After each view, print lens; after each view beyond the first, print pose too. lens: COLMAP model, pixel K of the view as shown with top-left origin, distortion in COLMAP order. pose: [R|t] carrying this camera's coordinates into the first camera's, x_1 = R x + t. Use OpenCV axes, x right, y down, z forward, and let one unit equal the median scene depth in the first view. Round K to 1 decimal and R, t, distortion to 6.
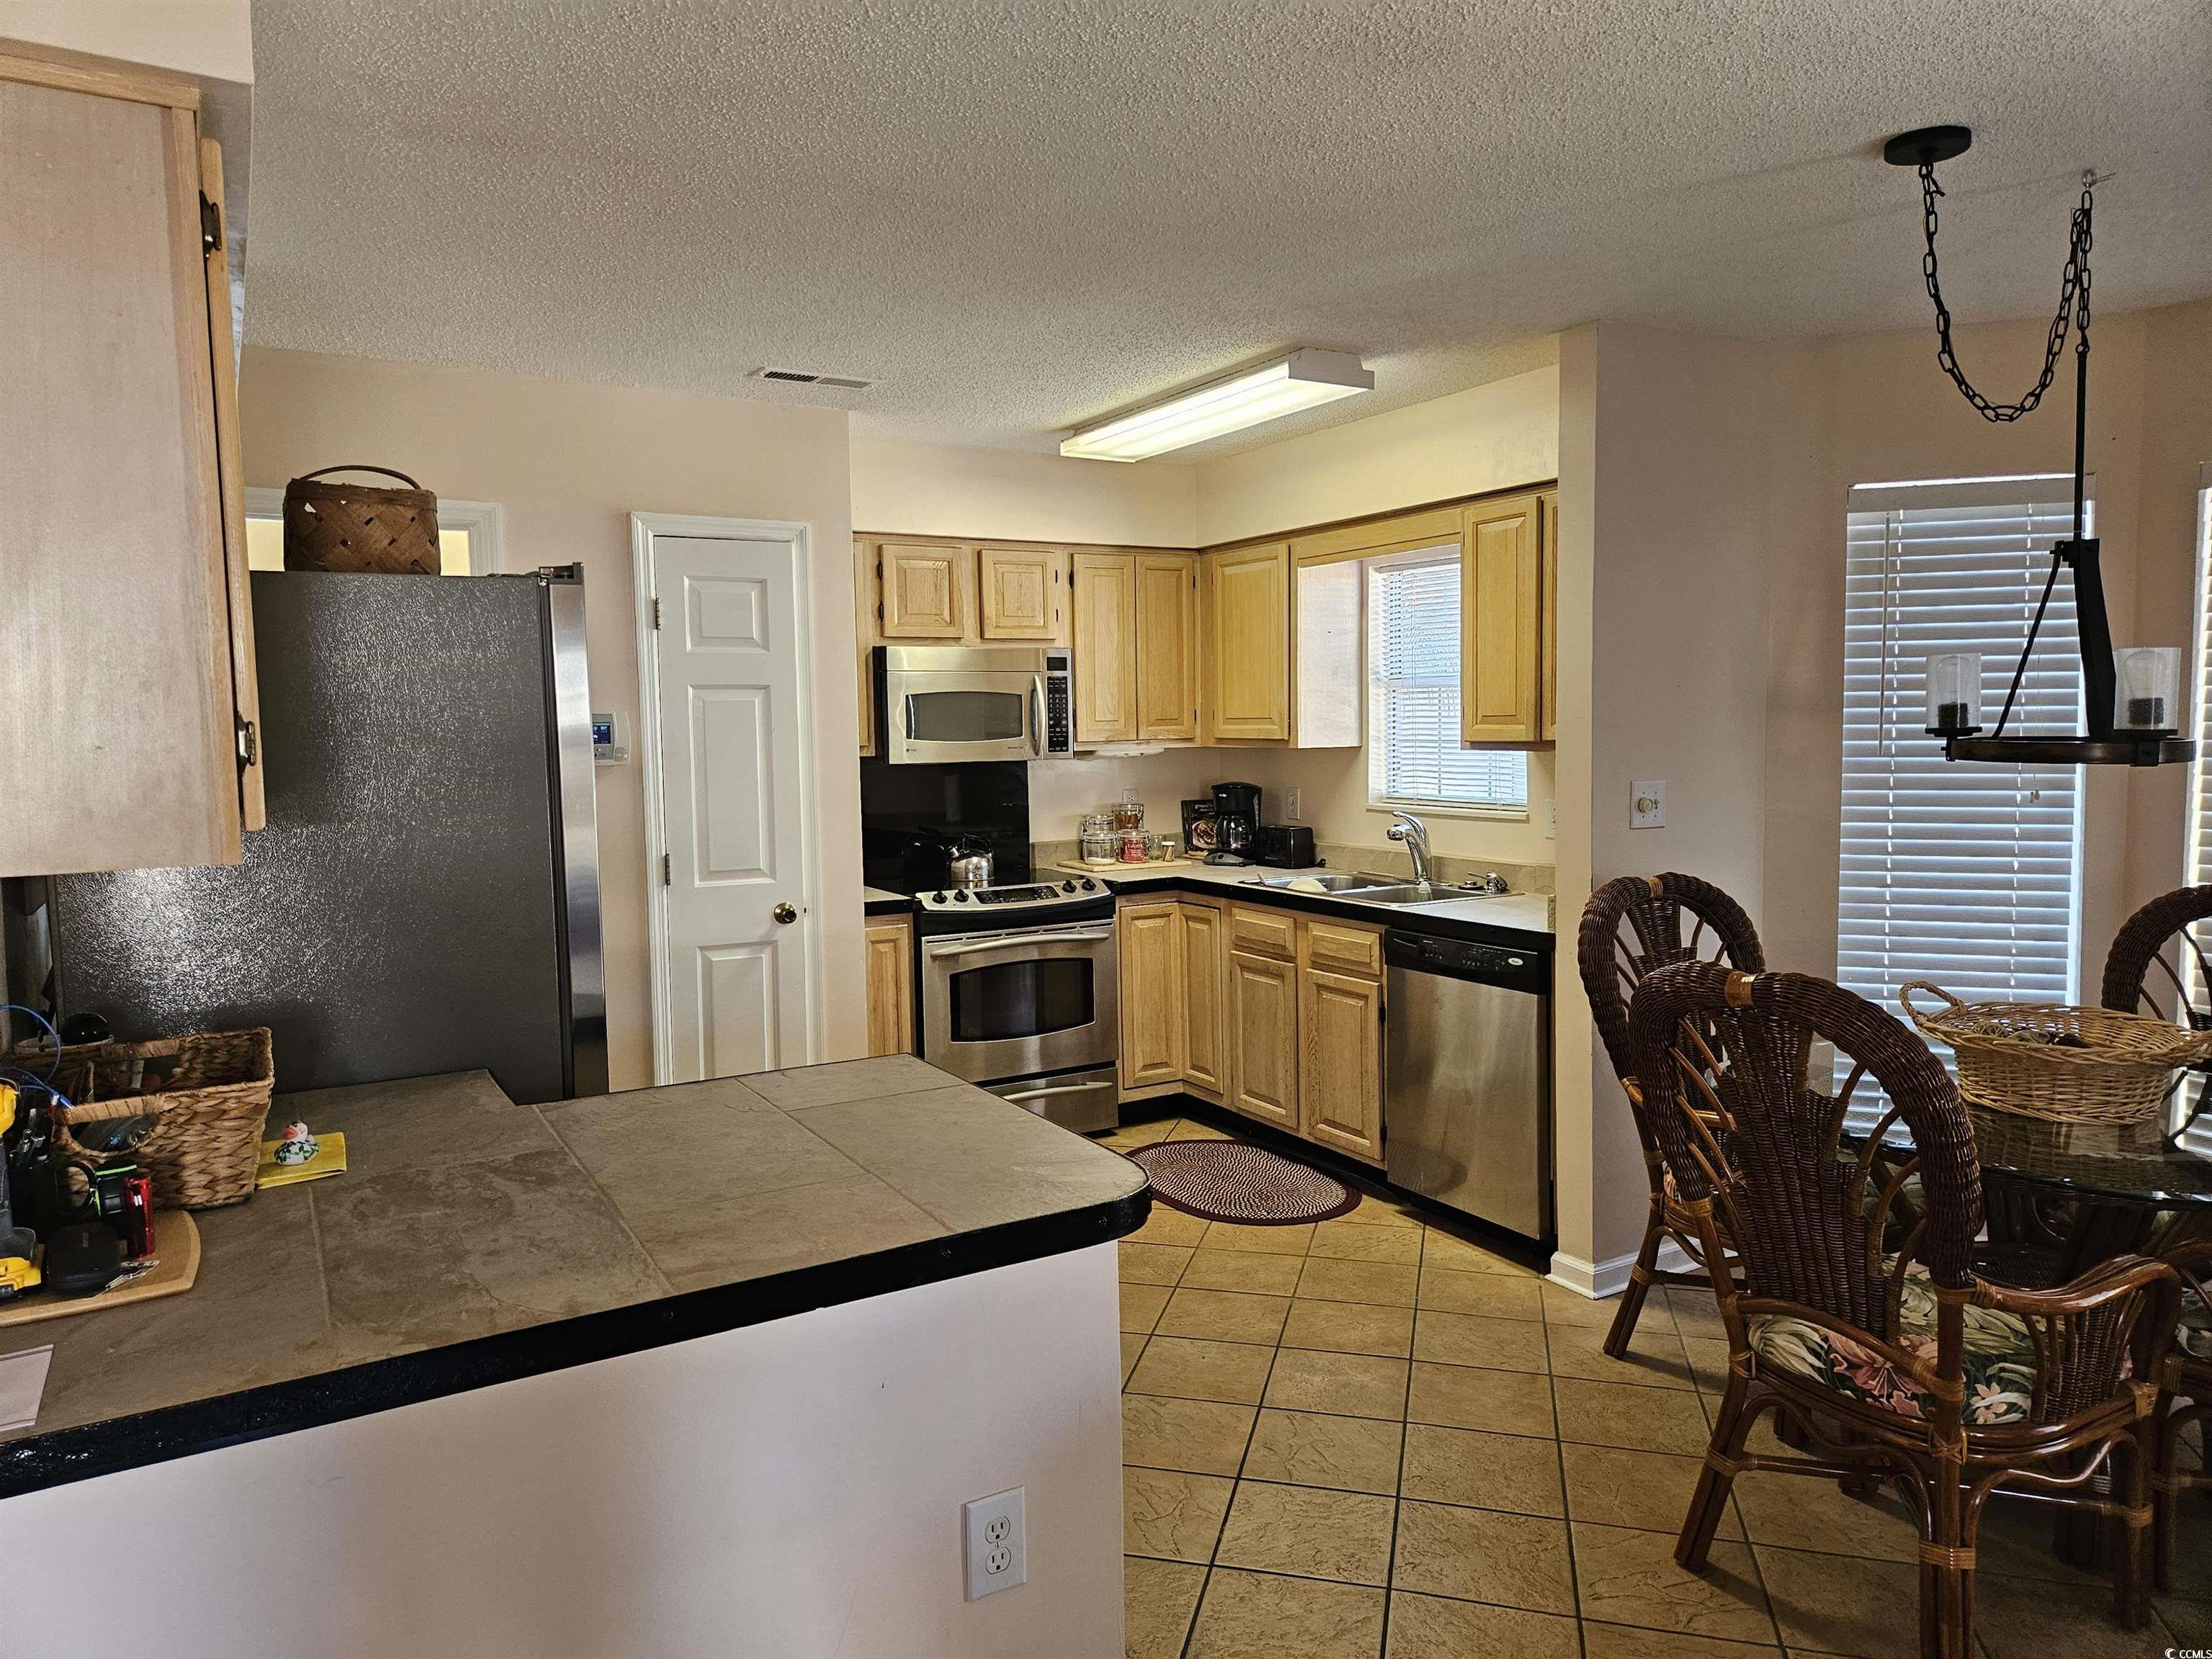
lens RADIAL K [[1466.3, 0, 1106.8], [0, 1466.3, 836.6], [0, 0, 1]] dist [0.075387, -0.059931]
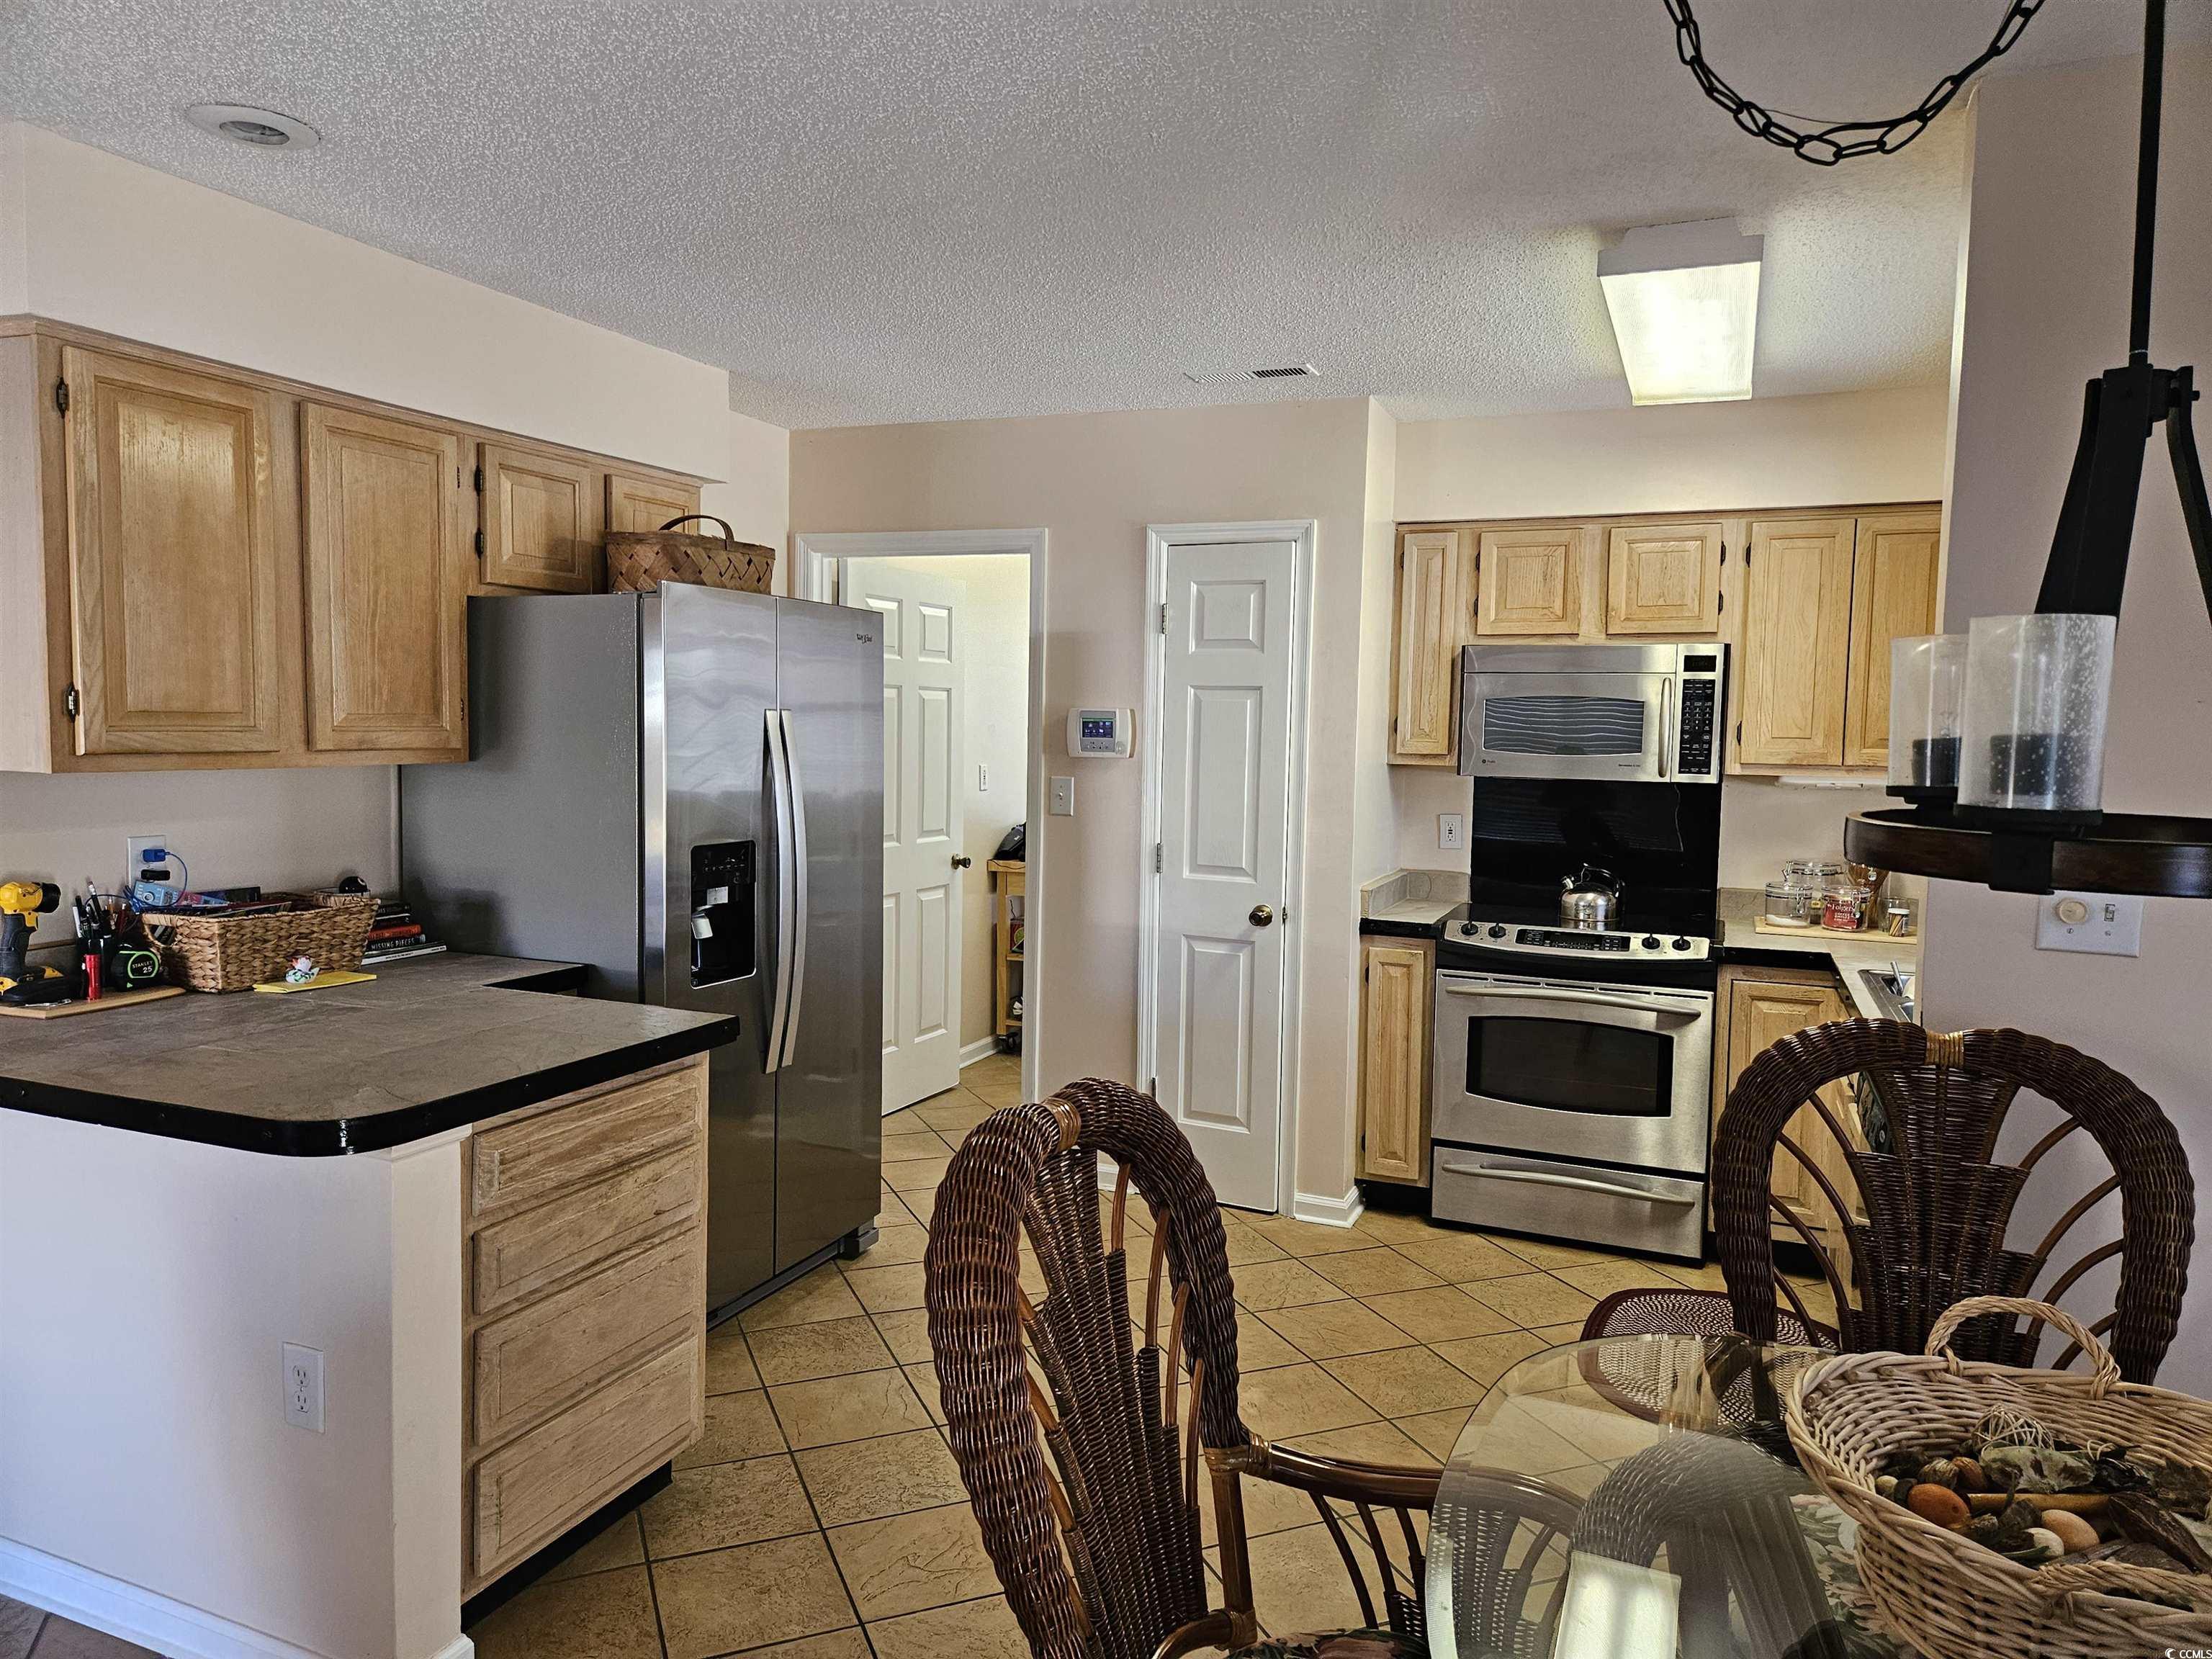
lens RADIAL K [[1466.3, 0, 1106.8], [0, 1466.3, 836.6], [0, 0, 1]] dist [0.075387, -0.059931]
pose [[0.595593, 0.091585, -0.798049, 0.425092], [-0.096128, 0.994466, 0.042384, -0.027777], [0.797514, 0.051472, 0.601101, 0.266934]]
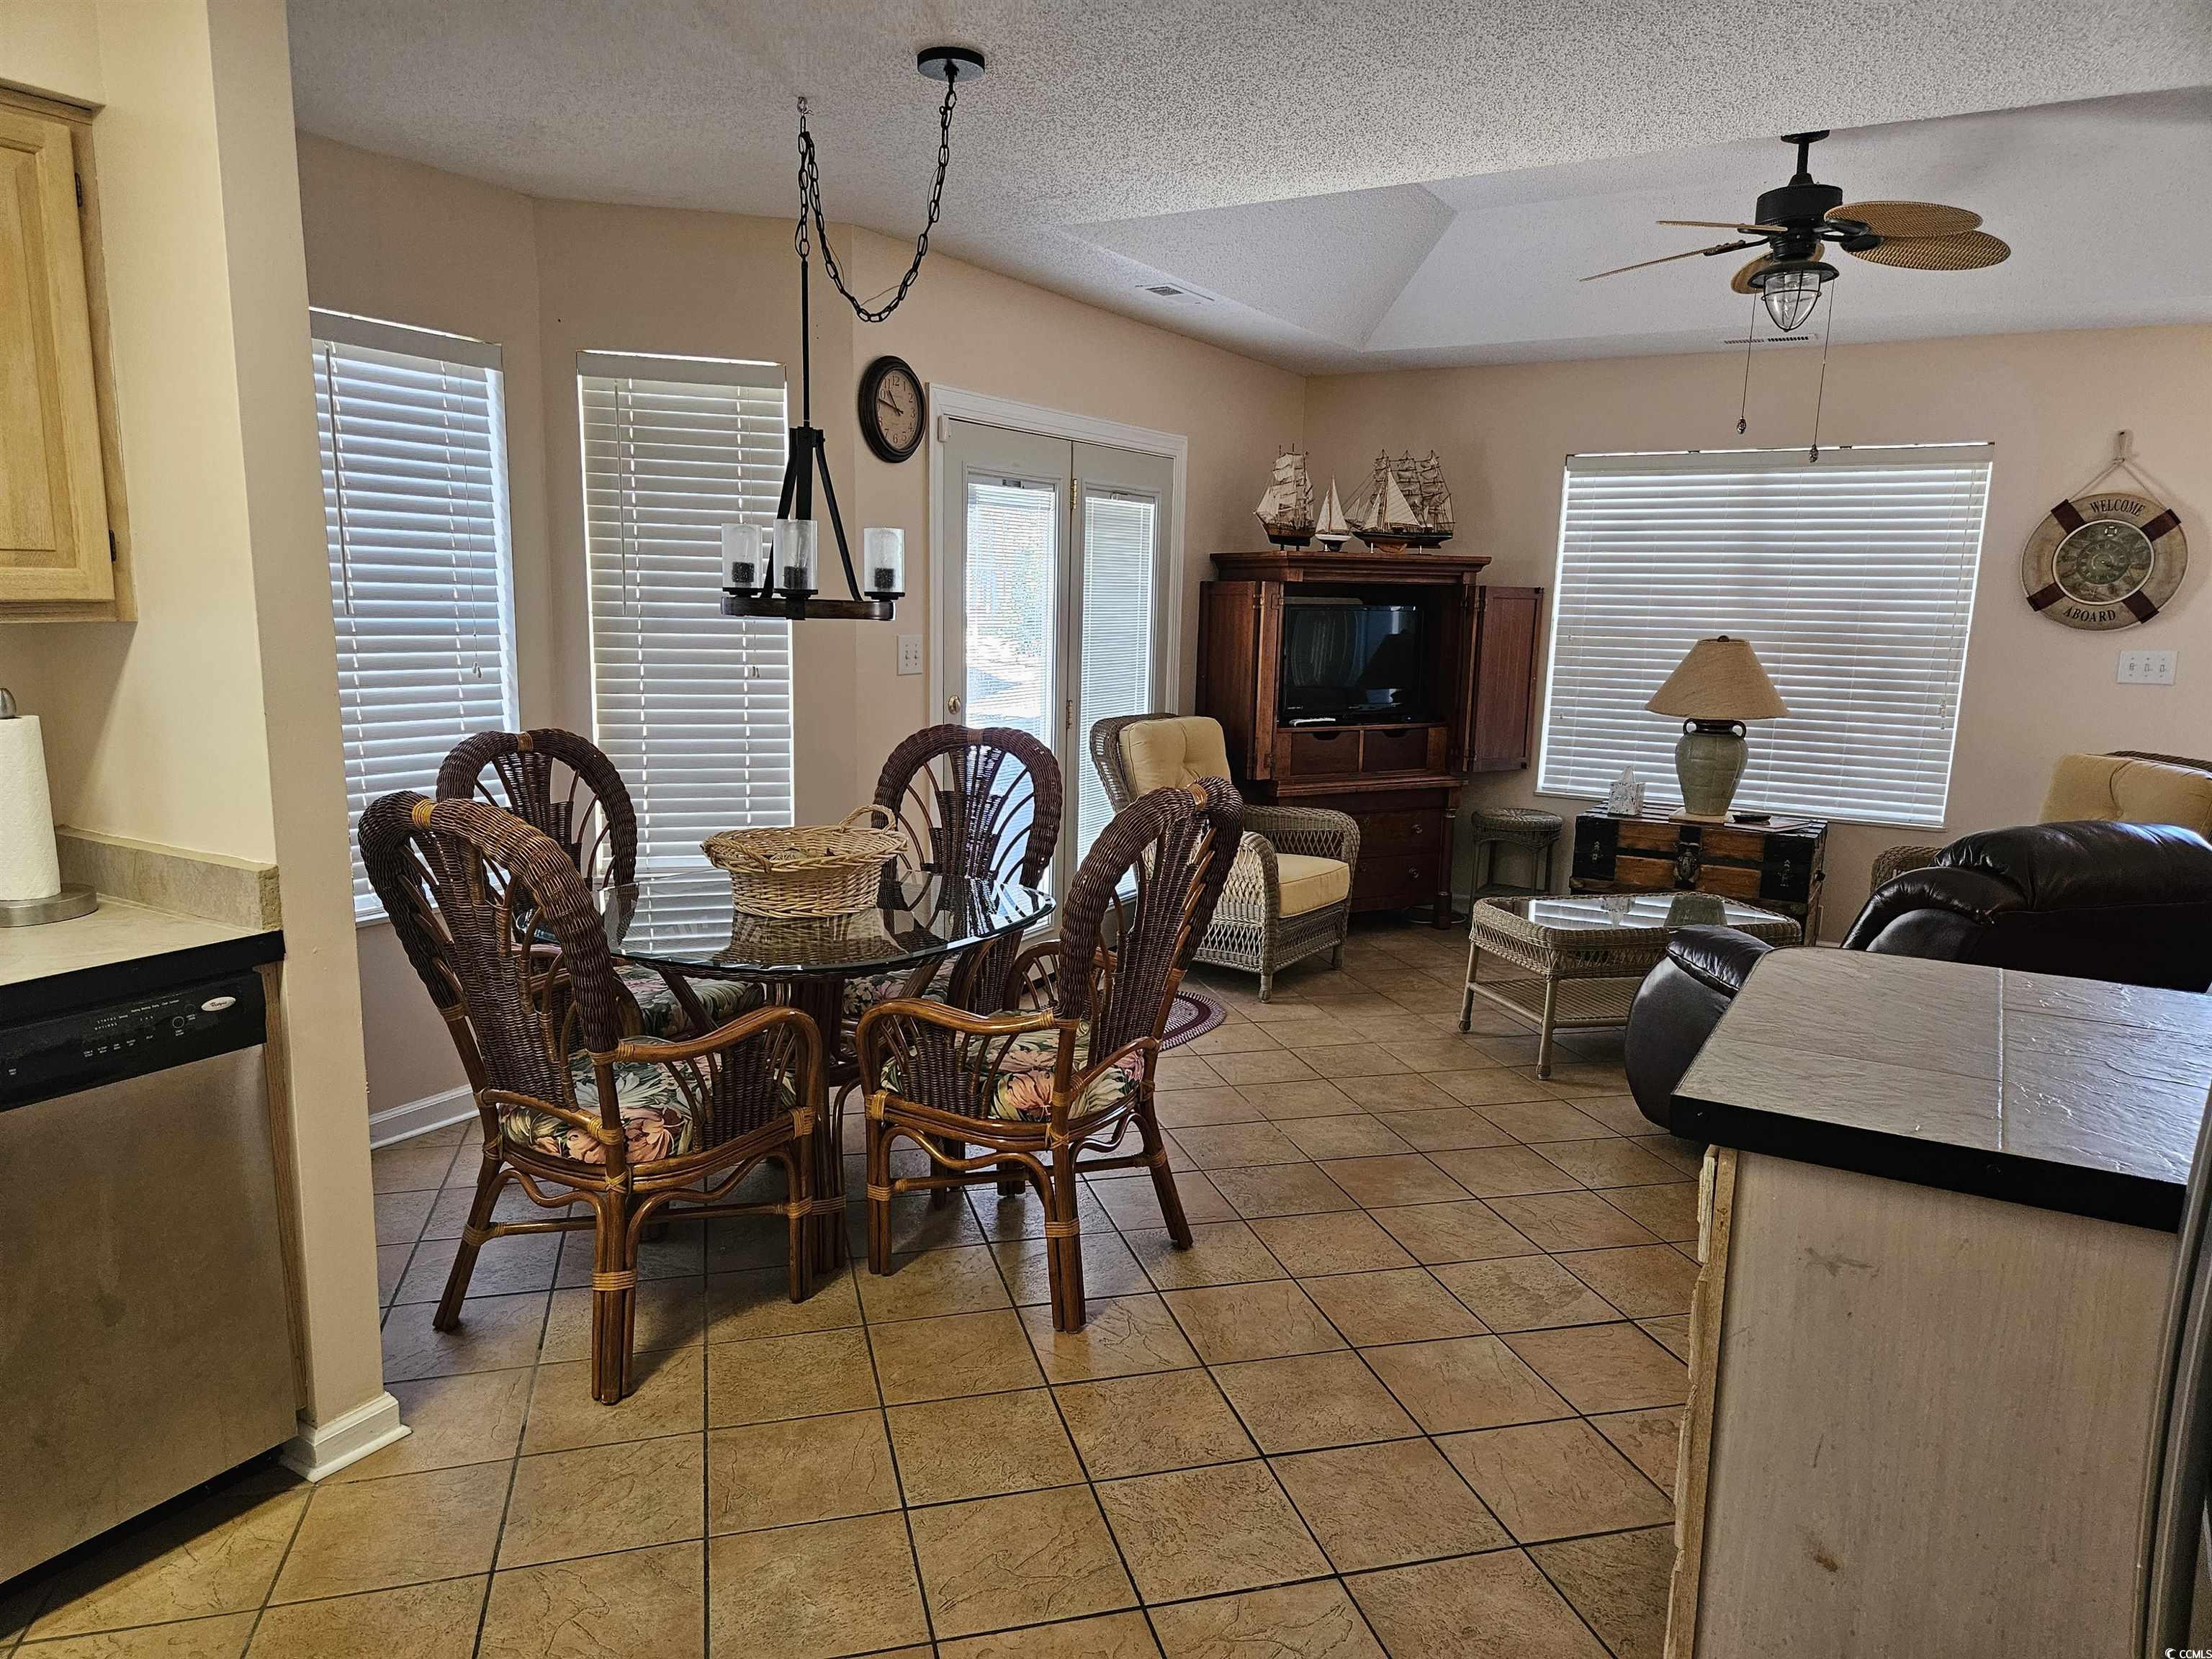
lens RADIAL K [[1466.3, 0, 1106.8], [0, 1466.3, 836.6], [0, 0, 1]] dist [0.075387, -0.059931]
pose [[-0.478003, -0.141746, 0.866845, -0.271088], [0.059855, 0.979342, 0.193147, -0.049129], [-0.876316, 0.144210, -0.459644, 0.717109]]
